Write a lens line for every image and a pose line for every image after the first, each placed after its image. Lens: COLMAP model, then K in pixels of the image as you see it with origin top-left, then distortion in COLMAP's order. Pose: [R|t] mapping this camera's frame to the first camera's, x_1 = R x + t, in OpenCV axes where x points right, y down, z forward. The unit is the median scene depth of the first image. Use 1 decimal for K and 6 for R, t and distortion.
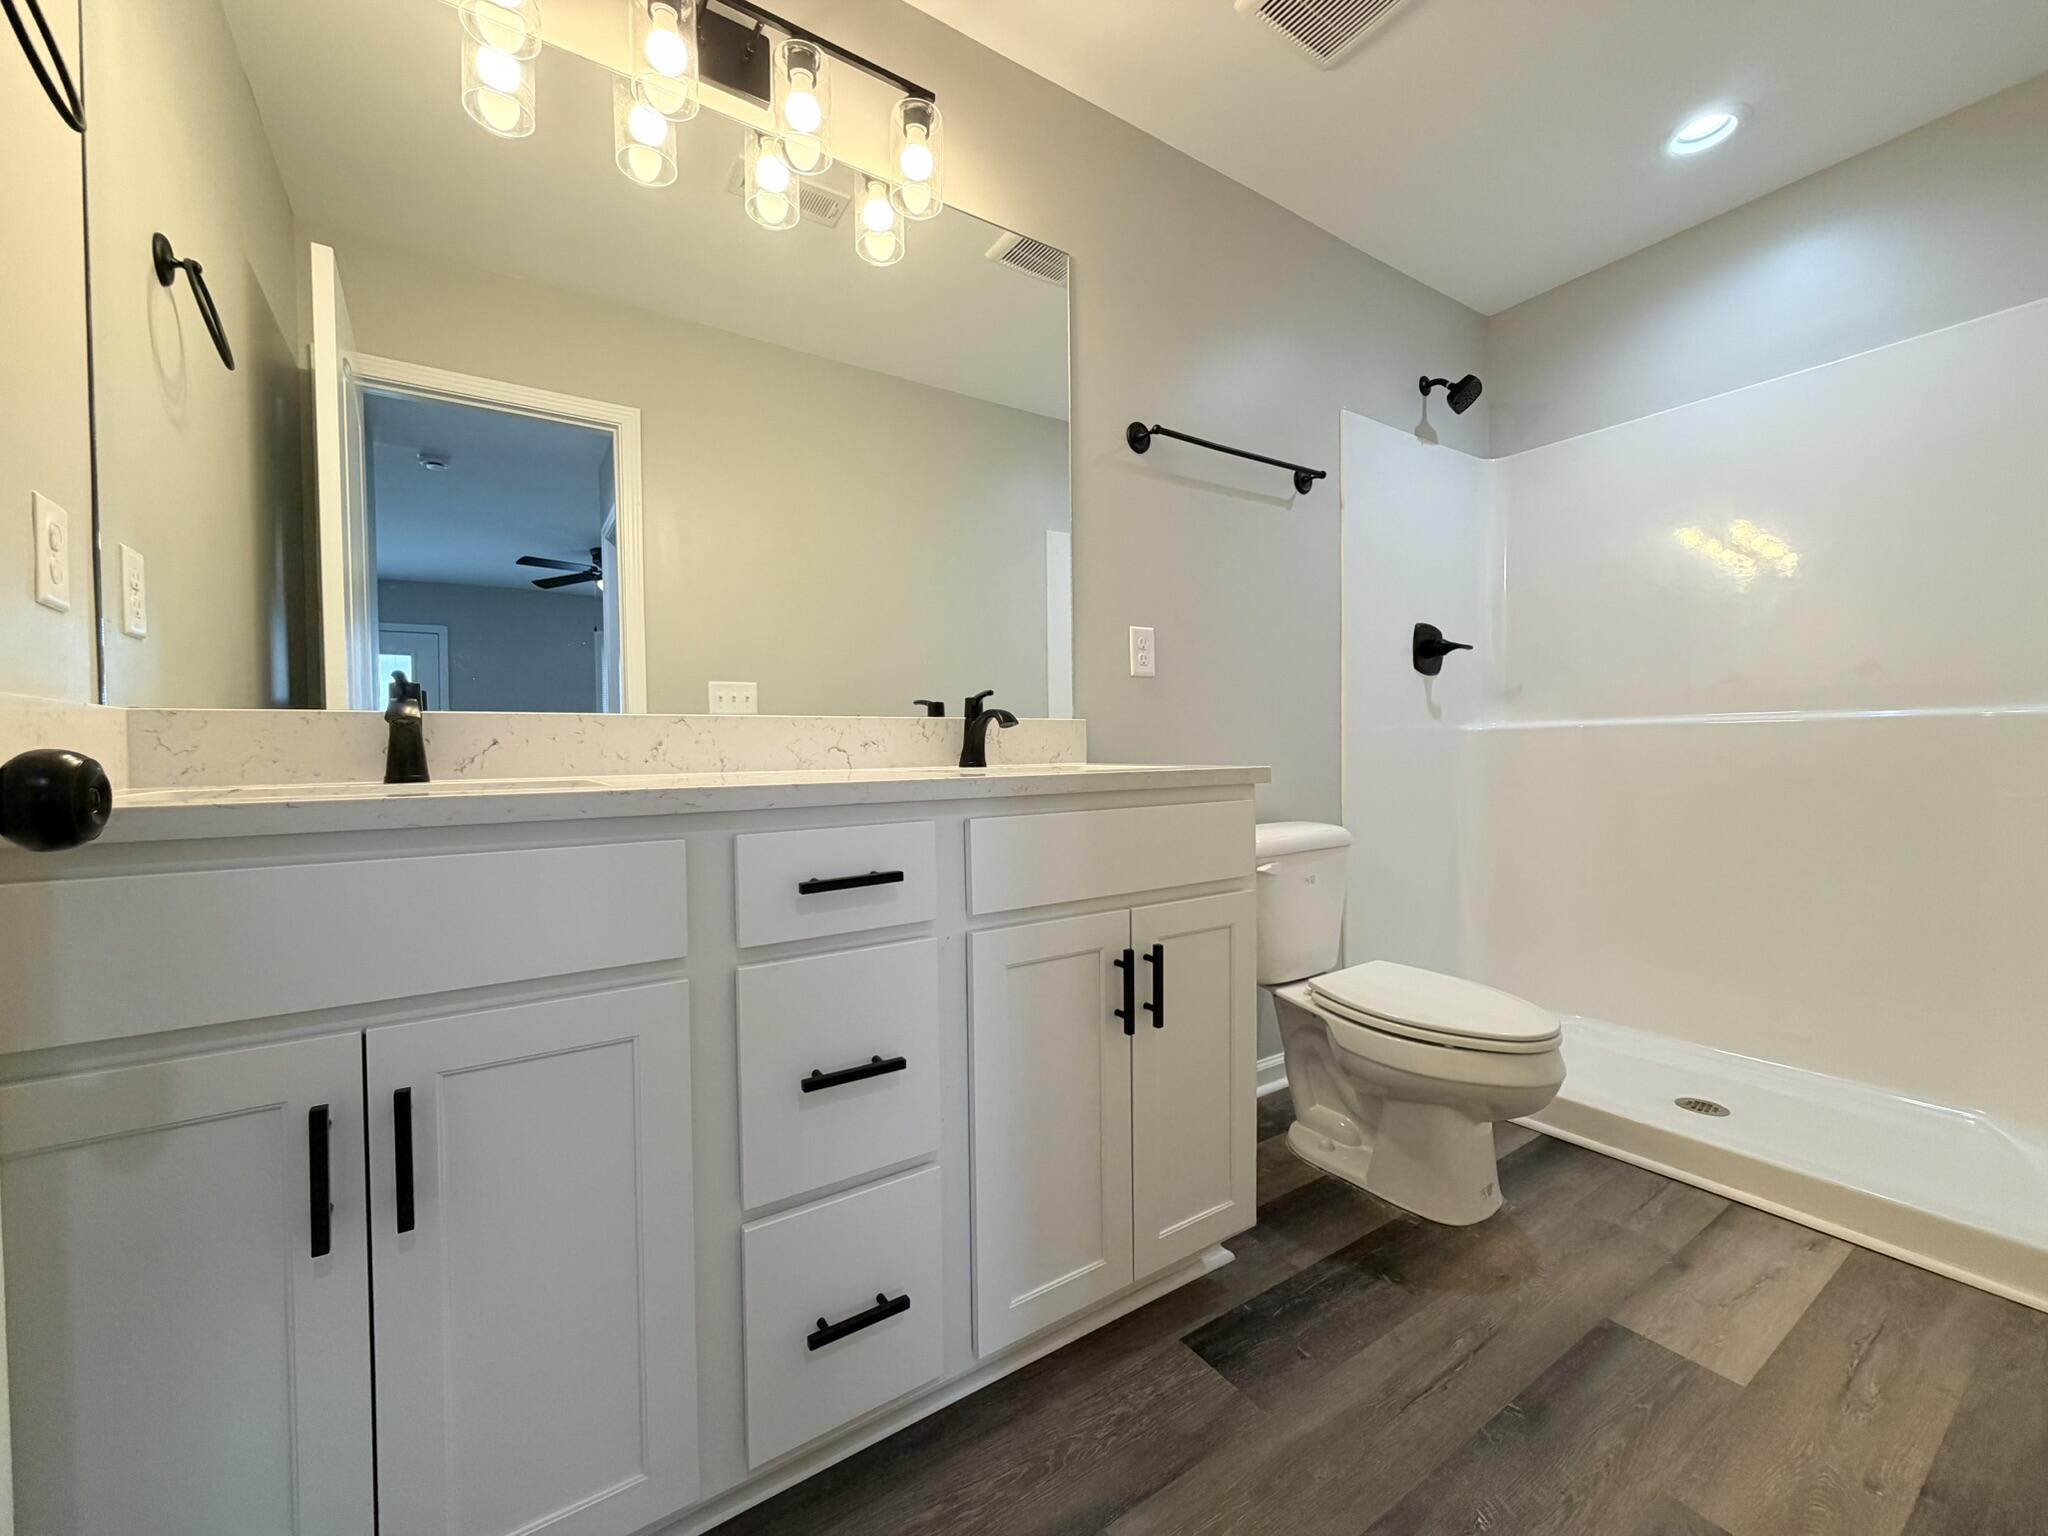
lens RADIAL K [[817.3, 0, 1019.9], [0, 817.3, 768.8], [0, 0, 1]] dist [0.001922, -0.001197]
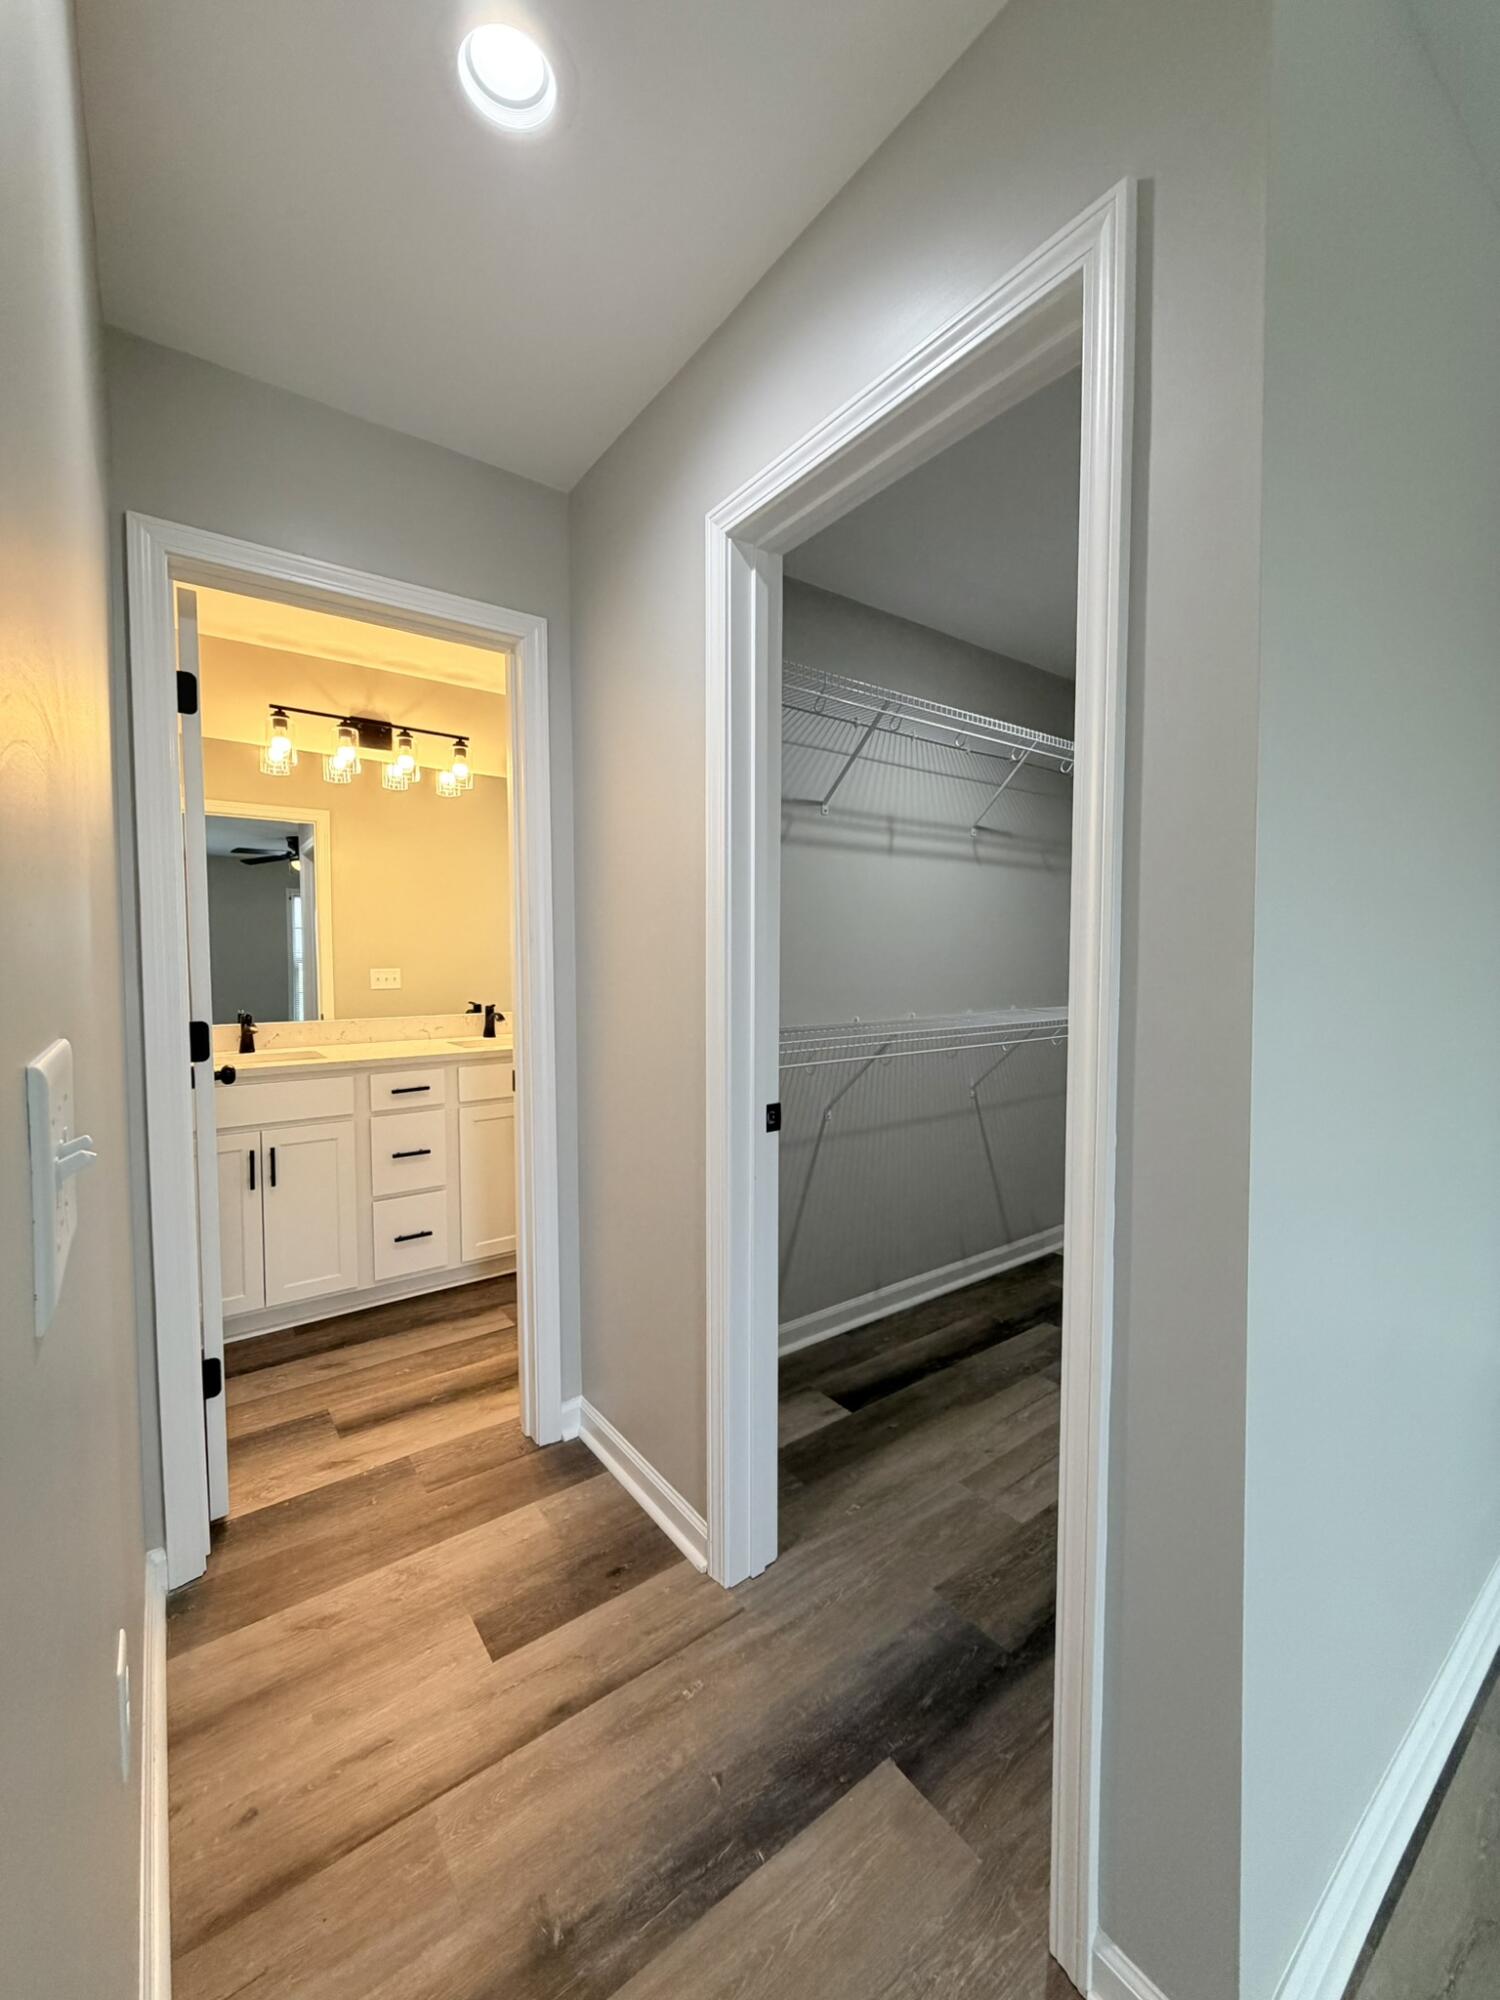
lens RADIAL K [[798.1, 0, 755.2], [0, 798.1, 996.7], [0, 0, 1]] dist [0.001922, -0.001197]
pose [[0.997646, 0.010108, 0.067830, 0.821905], [-0.012156, 0.999481, 0.029846, -0.297779], [-0.067493, -0.030600, 0.997250, -1.921164]]
